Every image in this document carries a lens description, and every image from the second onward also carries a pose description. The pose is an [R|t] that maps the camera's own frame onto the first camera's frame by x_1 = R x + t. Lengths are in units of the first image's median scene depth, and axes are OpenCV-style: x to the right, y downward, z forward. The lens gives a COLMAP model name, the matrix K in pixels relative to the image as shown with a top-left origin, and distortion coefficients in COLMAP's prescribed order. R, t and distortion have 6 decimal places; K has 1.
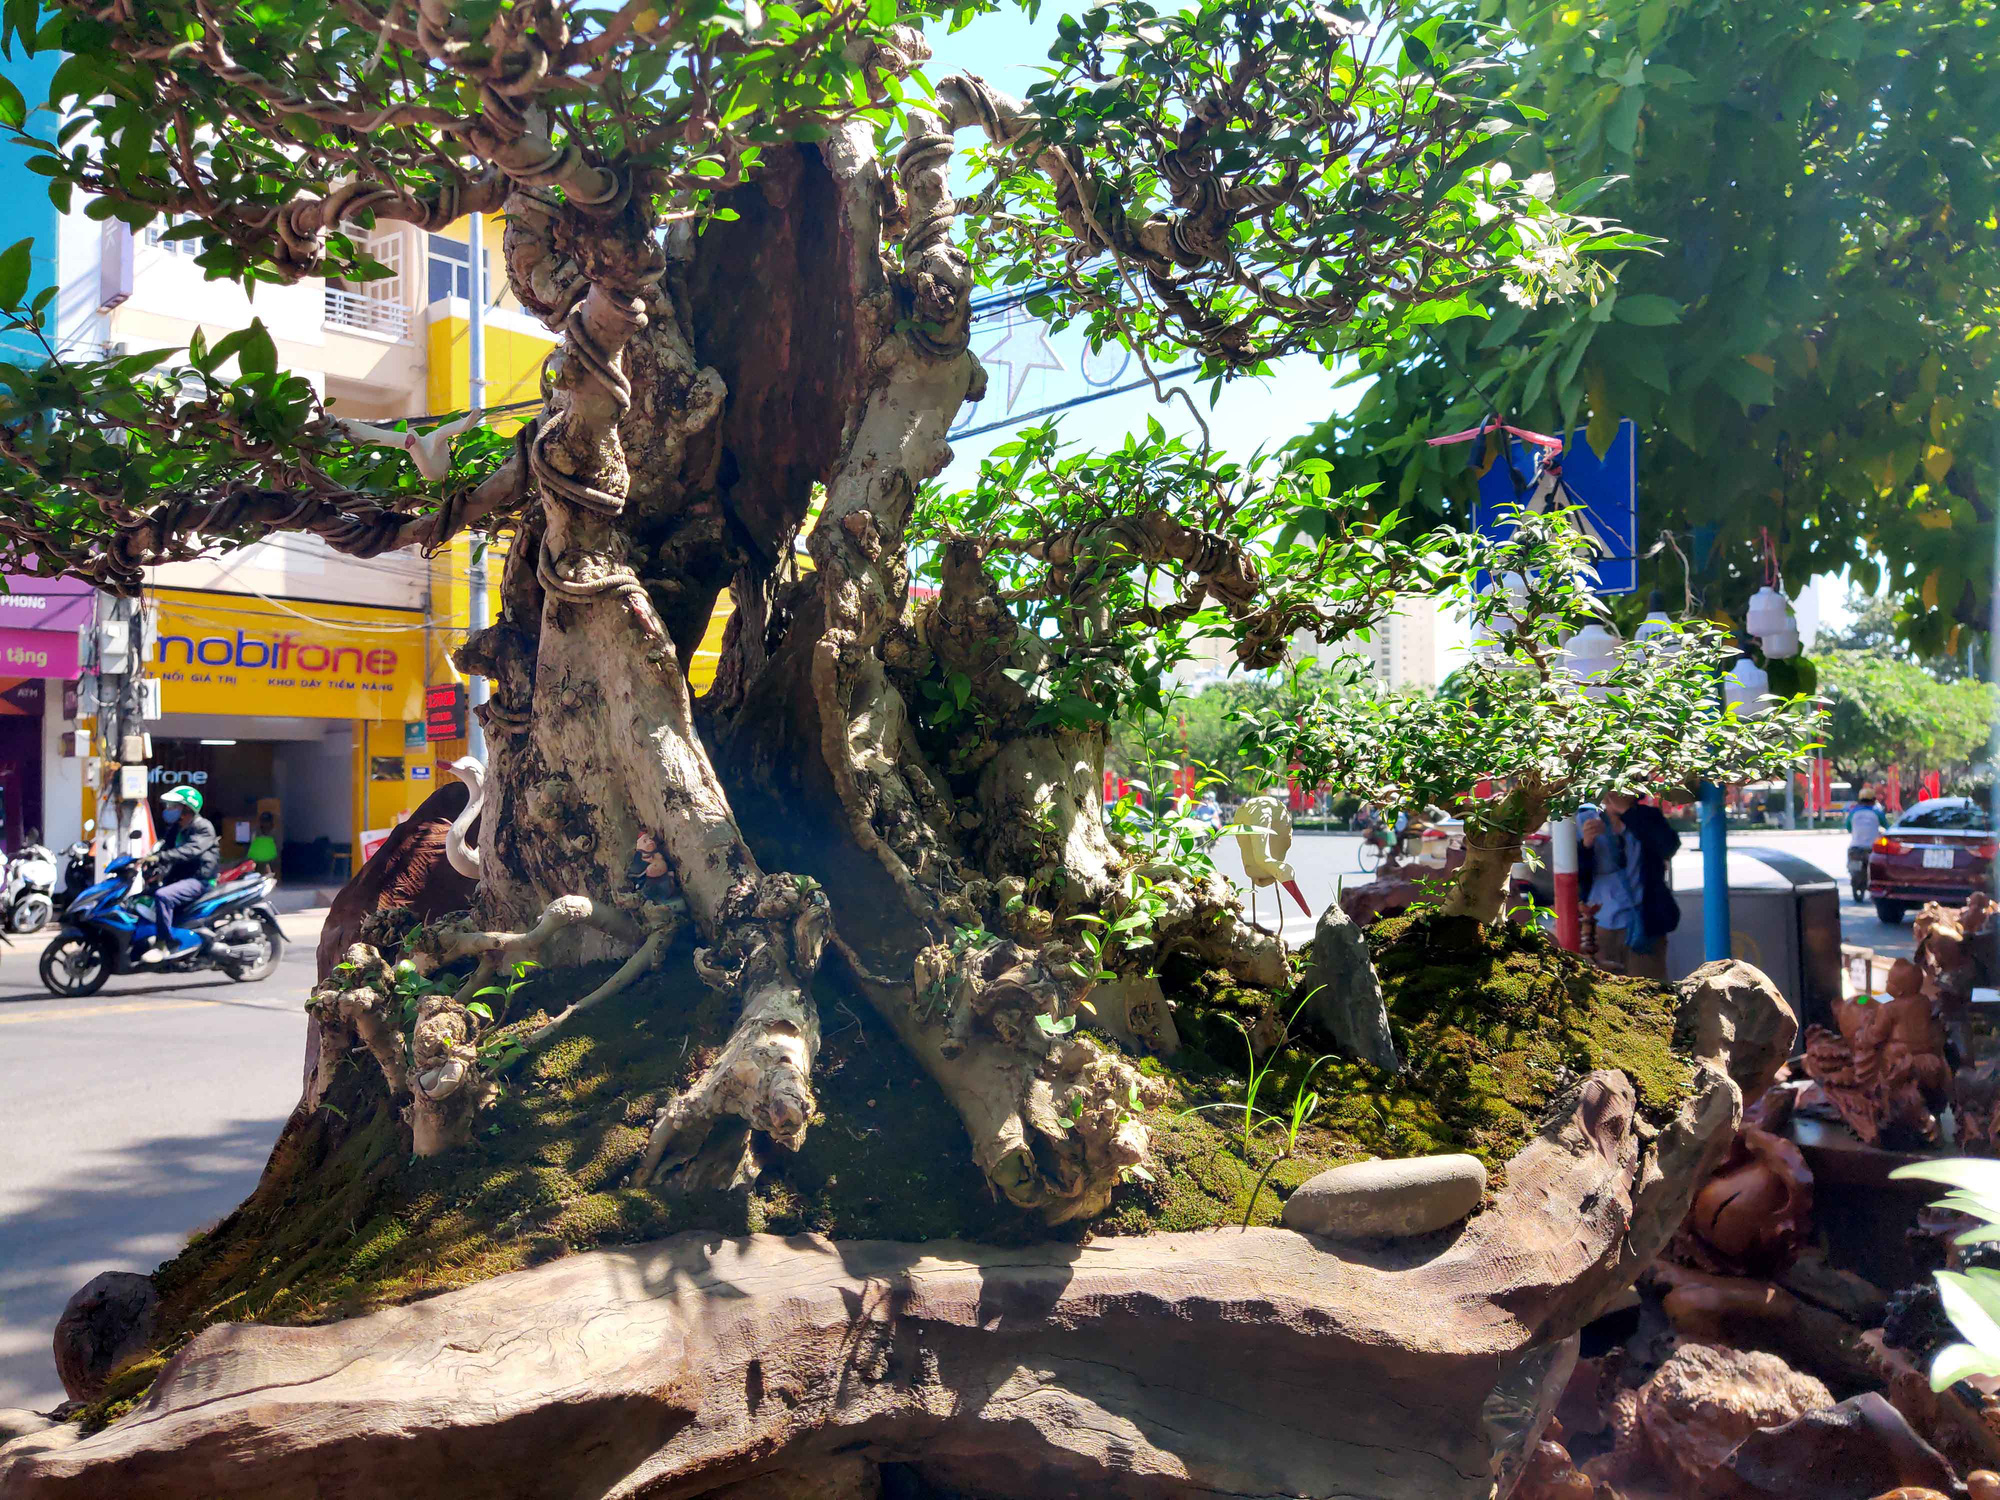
lens RADIAL K [[1586.4, 0, 1000.0], [0, 1586.4, 750.0], [0, 0, 1]] dist [0.124769, -0.260102]
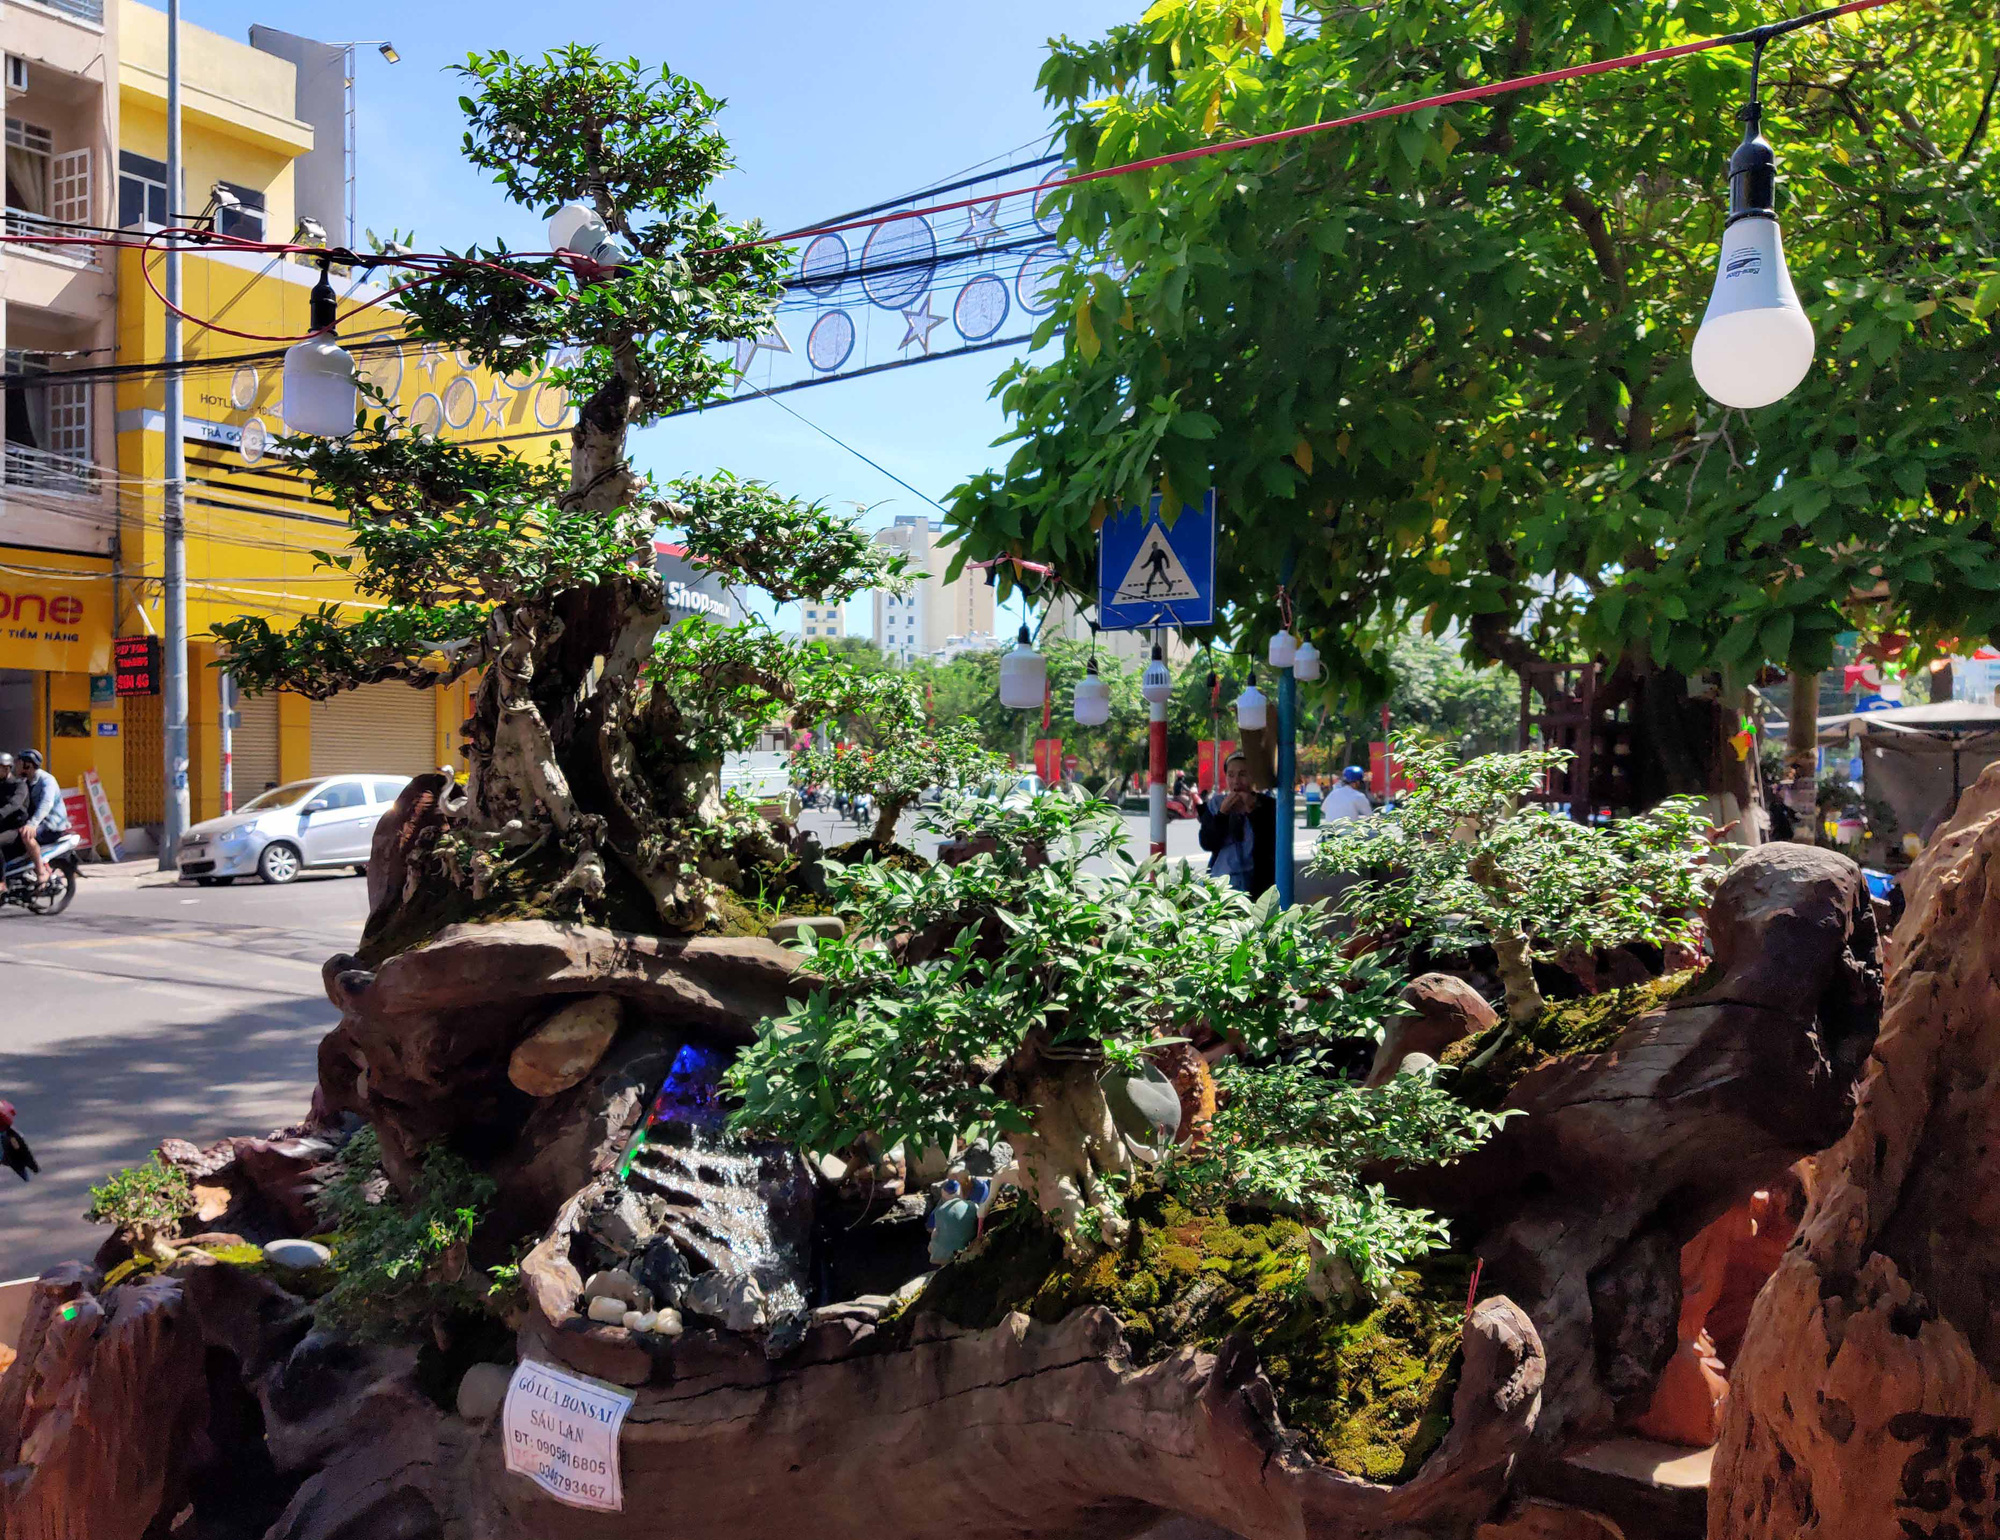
lens RADIAL K [[1900.9, 0, 994.4], [0, 1900.9, 818.4], [0, 0, 1]] dist [0.145166, -0.337728]
pose [[0.991579, 0.016741, 0.128420, 0.141714], [-0.024116, 0.998134, 0.056090, -0.124608], [-0.127241, -0.058715, 0.990132, -2.480779]]
